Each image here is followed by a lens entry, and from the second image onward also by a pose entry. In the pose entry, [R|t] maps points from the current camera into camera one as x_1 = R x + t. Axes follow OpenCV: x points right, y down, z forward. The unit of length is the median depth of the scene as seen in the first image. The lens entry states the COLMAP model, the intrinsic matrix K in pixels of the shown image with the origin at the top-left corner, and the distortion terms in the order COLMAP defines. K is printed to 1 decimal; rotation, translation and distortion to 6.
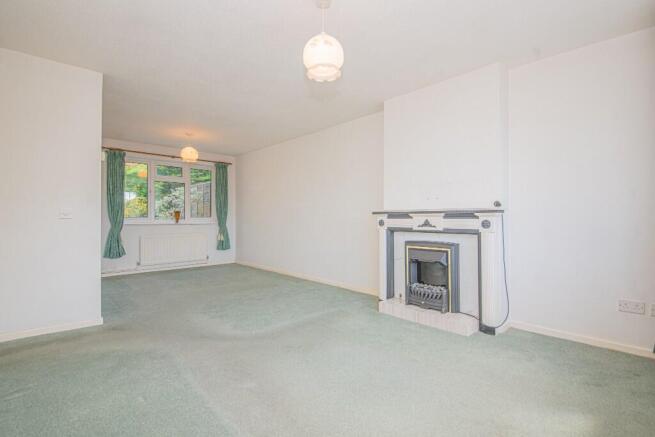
lens RADIAL K [[304.1, 0, 324.4], [0, 304.1, 216.4], [0, 0, 1]] dist [-0.019425, -0.000885]
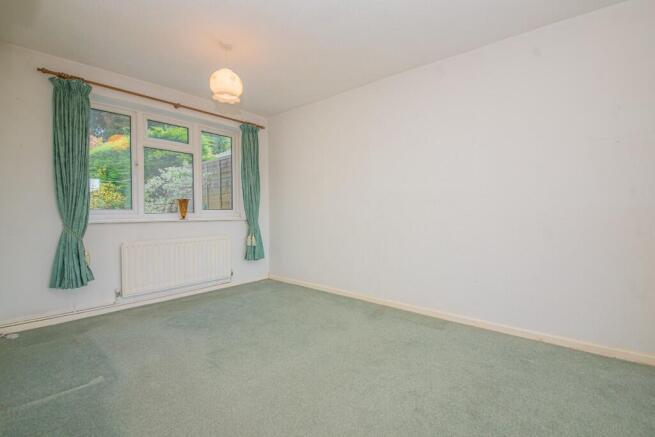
lens RADIAL K [[304.1, 0, 328.5], [0, 304.1, 216.1], [0, 0, 1]] dist [-0.019425, -0.000885]
pose [[0.994934, -0.004694, 0.100419, -0.251365], [0.002866, 0.999828, 0.018341, 0.005625], [-0.100488, -0.017960, 0.994776, 0.362684]]
